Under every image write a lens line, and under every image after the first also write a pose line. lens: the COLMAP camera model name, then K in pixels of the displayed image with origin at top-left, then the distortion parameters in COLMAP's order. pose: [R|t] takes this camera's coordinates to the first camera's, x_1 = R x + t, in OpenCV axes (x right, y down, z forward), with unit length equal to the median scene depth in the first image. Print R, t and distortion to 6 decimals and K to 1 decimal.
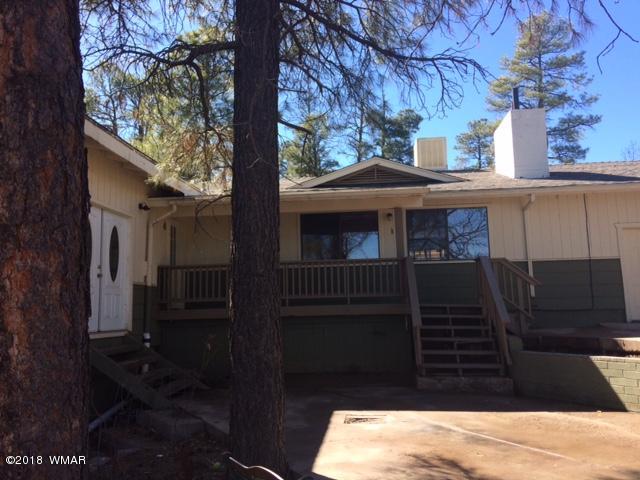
lens RADIAL K [[547.4, 0, 317.9], [0, 547.4, 237.8], [0, 0, 1]] dist [0.056495, -0.023364]
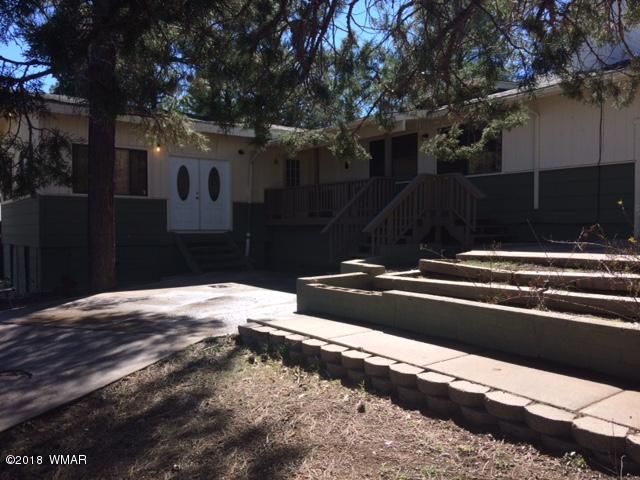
lens RADIAL K [[547.4, 0, 321.6], [0, 547.4, 238.1], [0, 0, 1]] dist [0.056495, -0.023364]
pose [[0.676220, 0.038077, -0.735715, 0.985561], [0.081738, 0.988620, 0.126294, 0.006918], [0.732151, -0.145538, 0.665412, 0.108680]]
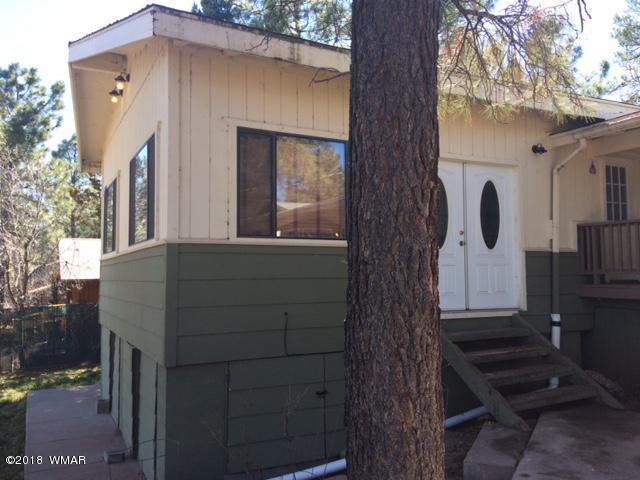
lens RADIAL K [[547.4, 0, 316.7], [0, 547.4, 239.1], [0, 0, 1]] dist [0.056495, -0.023364]
pose [[0.538948, -0.034138, -0.841647, 0.158705], [0.105114, 0.994094, 0.026989, 0.014842], [0.835755, -0.103014, 0.539353, 0.322805]]
